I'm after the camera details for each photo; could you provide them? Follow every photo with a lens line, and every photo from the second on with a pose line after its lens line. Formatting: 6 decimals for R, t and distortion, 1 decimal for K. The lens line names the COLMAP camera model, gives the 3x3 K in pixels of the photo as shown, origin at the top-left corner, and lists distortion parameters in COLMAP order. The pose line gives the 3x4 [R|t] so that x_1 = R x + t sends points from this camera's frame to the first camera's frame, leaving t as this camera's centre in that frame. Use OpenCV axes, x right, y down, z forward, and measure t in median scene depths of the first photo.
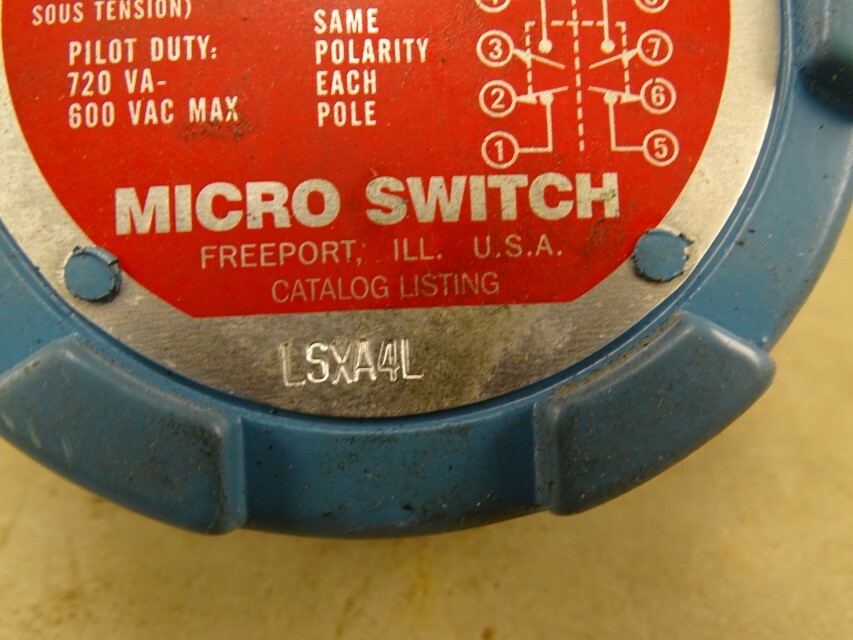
lens RADIAL K [[665.1, 0, 430.0], [0, 665.1, 347.0], [0, 0, 1]] dist [-0.031270, -0.042417]
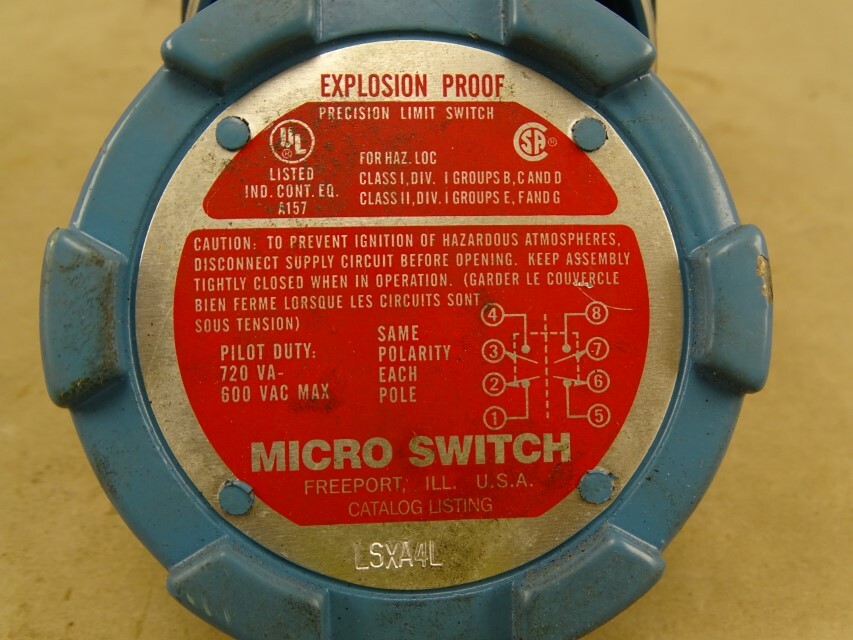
lens RADIAL K [[665.1, 0, 428.0], [0, 665.1, 318.9], [0, 0, 1]] dist [-0.031270, -0.042417]
pose [[0.999706, 0.021854, -0.010510, -0.041827], [-0.022062, 0.999556, -0.020028, -0.507063], [0.010067, 0.020254, 0.999744, -0.587492]]
